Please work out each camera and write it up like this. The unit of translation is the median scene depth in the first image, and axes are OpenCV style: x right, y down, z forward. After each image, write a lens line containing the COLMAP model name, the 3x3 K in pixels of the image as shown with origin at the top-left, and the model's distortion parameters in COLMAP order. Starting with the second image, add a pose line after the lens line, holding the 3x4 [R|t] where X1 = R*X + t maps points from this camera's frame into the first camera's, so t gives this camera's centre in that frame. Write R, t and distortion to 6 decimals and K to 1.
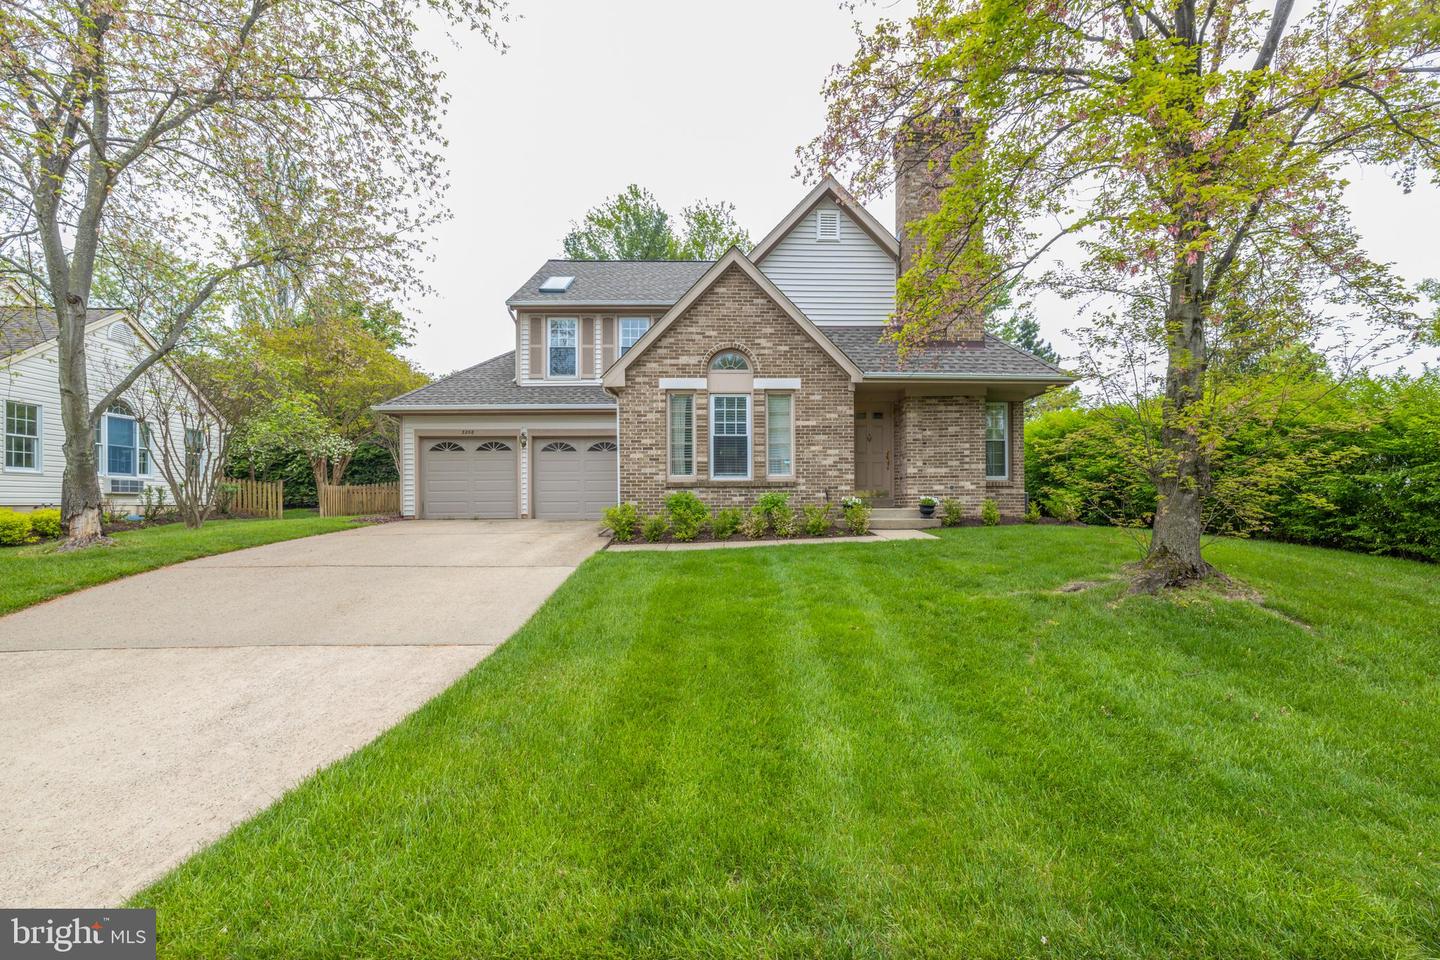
lens RADIAL K [[600.2, 0, 740.5], [0, 600.2, 498.5], [0, 0, 1]] dist [-0.000723, -0.000169]
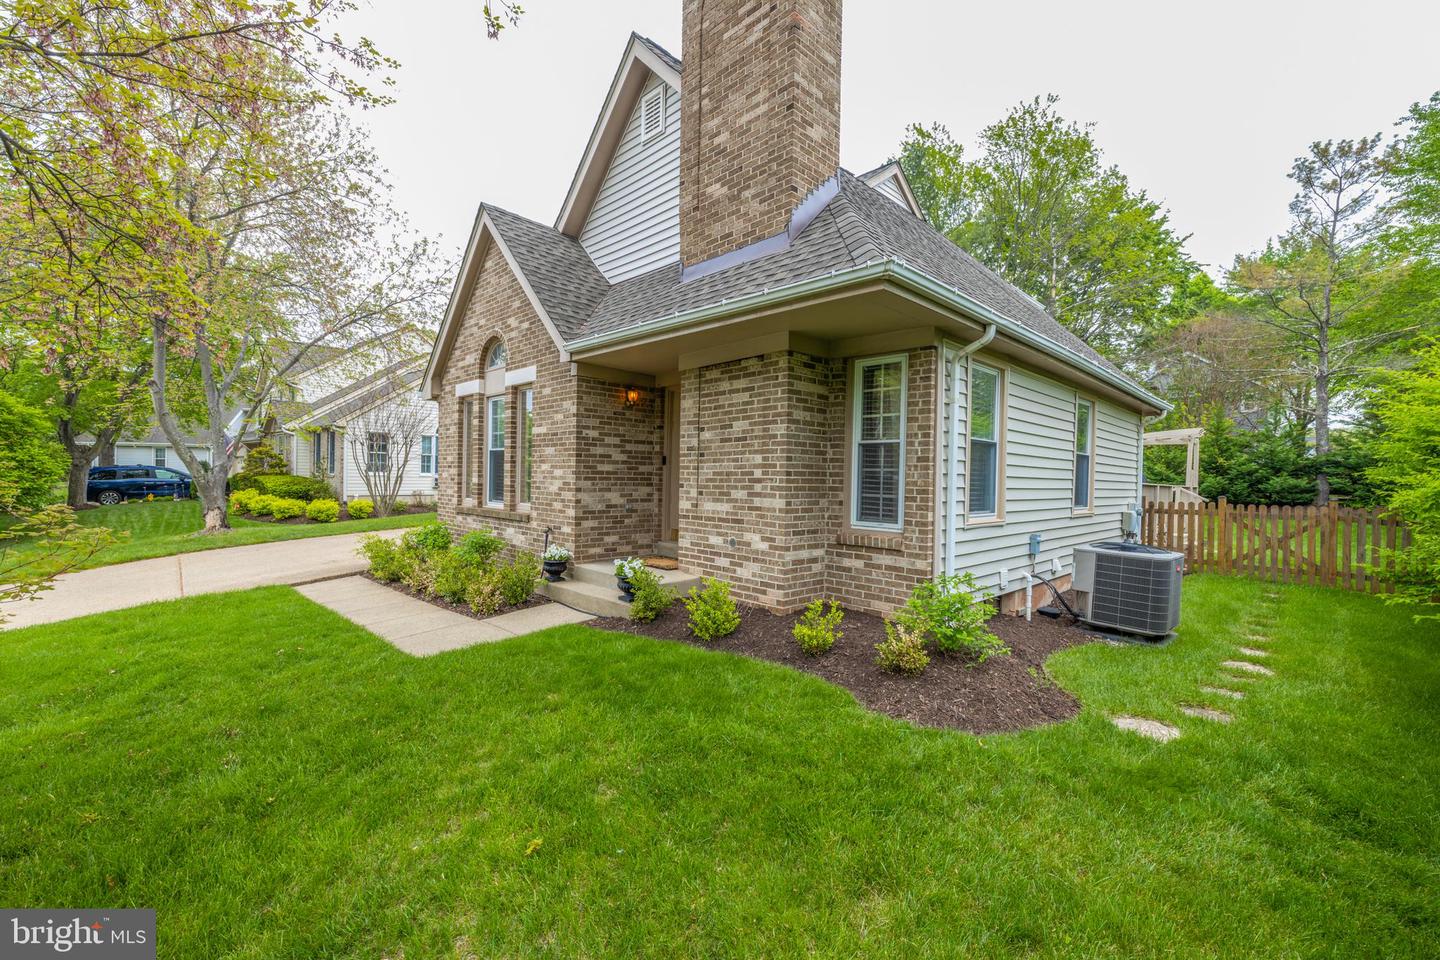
lens RADIAL K [[587.8, 0, 727.8], [0, 587.8, 481.0], [0, 0, 1]] dist [0.001486, 0.000108]
pose [[0.692546, 0.022766, -0.721014, 0.734541], [-0.017244, 0.999739, 0.015004, -0.080739], [0.721167, 0.002042, 0.692758, 0.686784]]
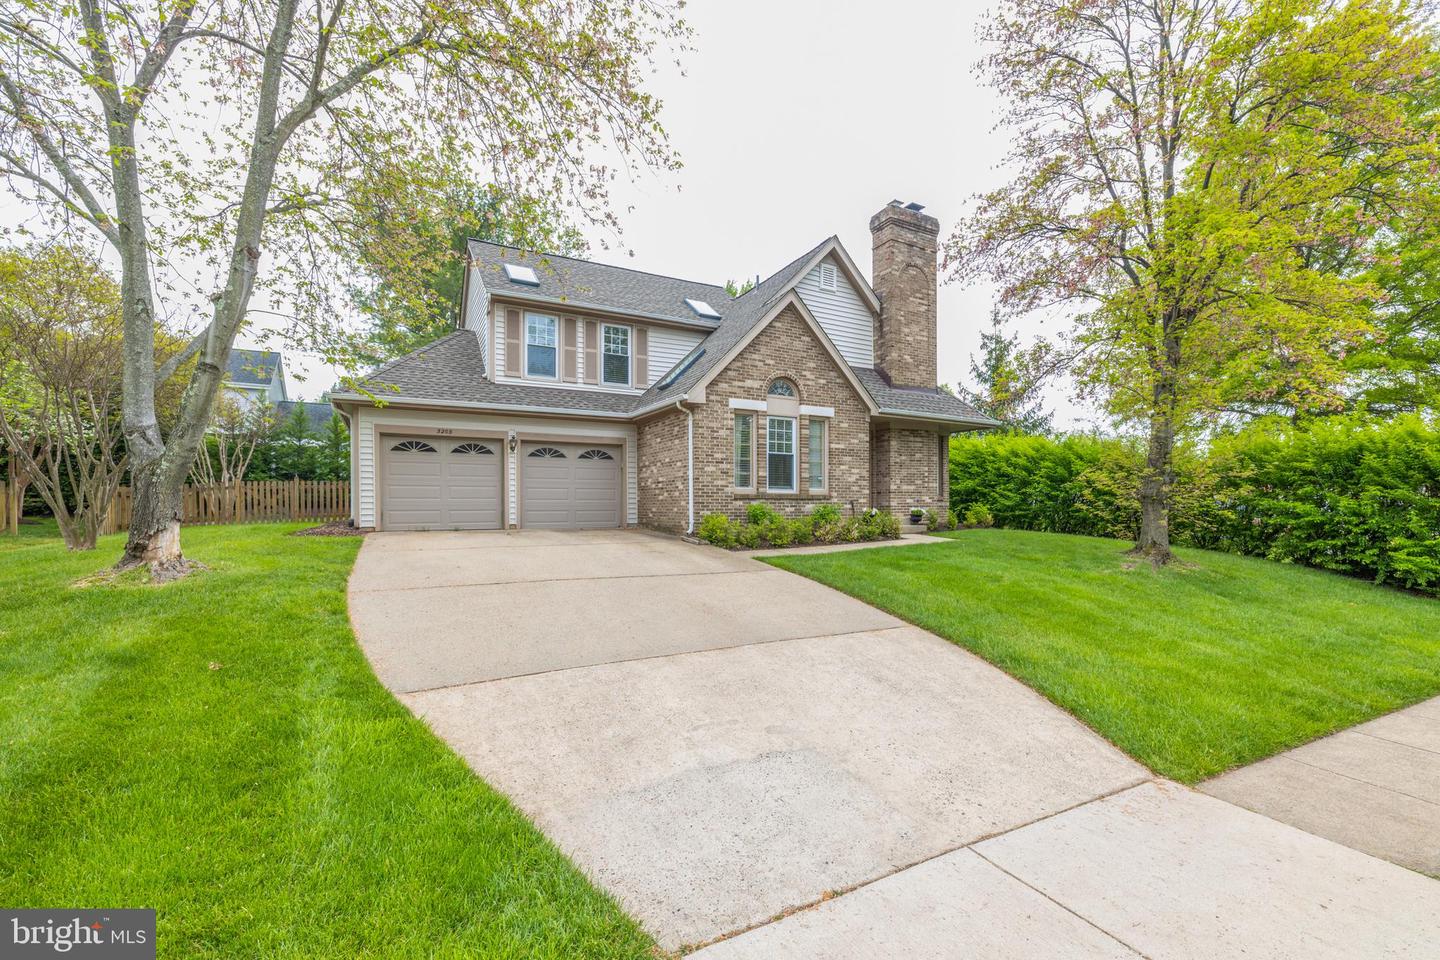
lens RADIAL K [[615.2, 0, 746.6], [0, 615.2, 508.8], [0, 0, 1]] dist [0.000178, 0.000032]
pose [[0.887125, 0.003774, 0.461514, -0.610422], [-0.006403, 0.999971, 0.004130, -0.004708], [-0.461485, -0.006619, 0.887123, -0.002588]]
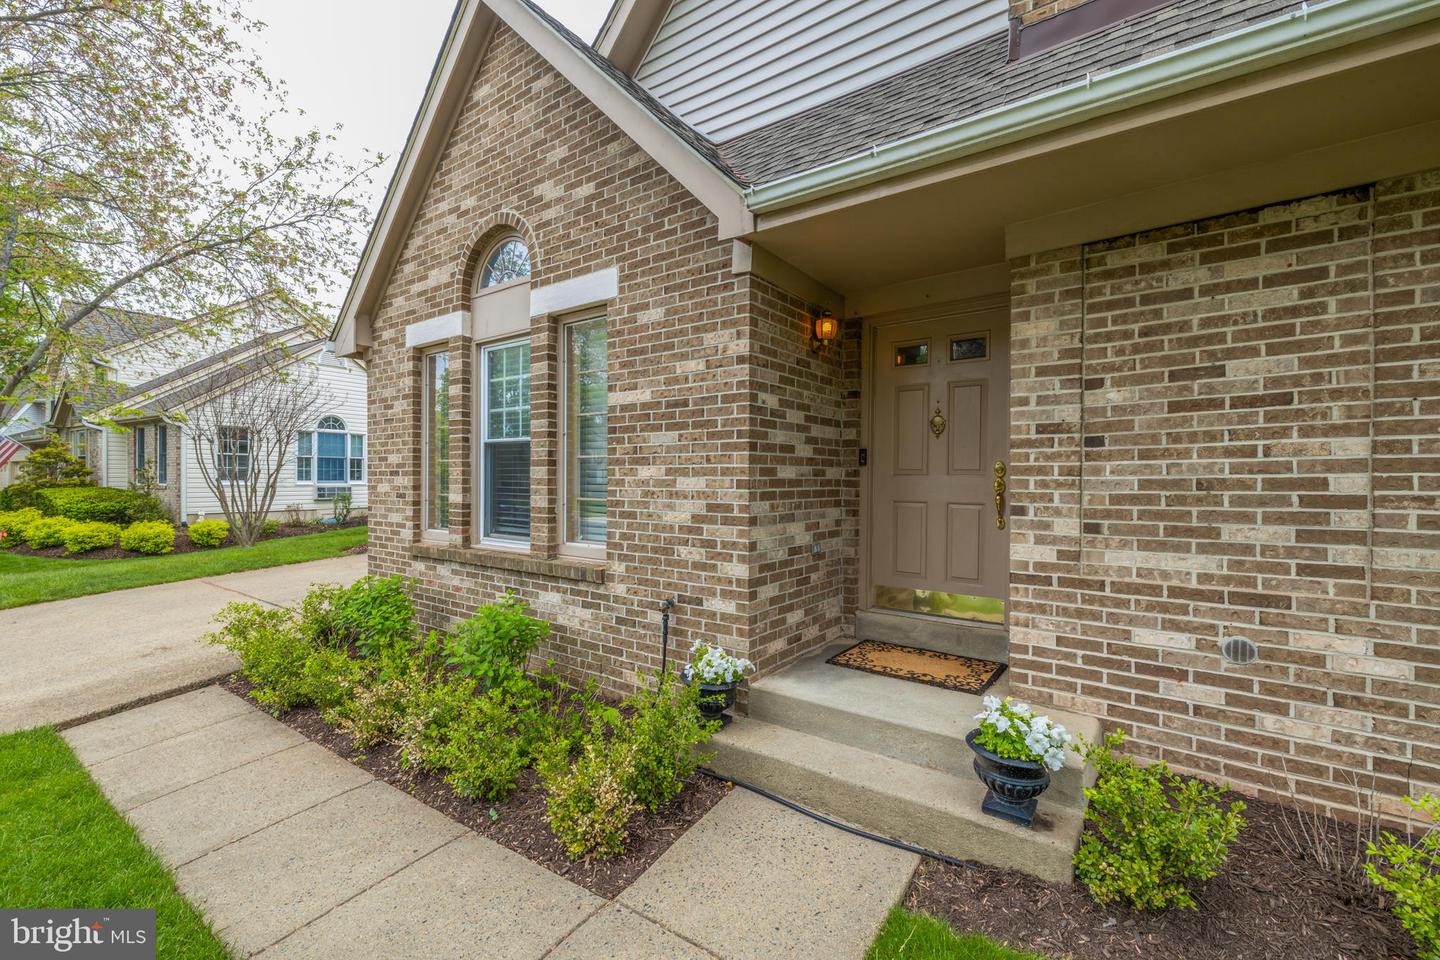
lens RADIAL K [[598.8, 0, 718.5], [0, 598.8, 481.6], [0, 0, 1]] dist [0.000934, 0.000100]
pose [[0.794038, 0.011415, -0.607760, 0.349355], [-0.004759, 0.999910, 0.012562, -0.082369], [0.607849, -0.007082, 0.794021, 0.759269]]
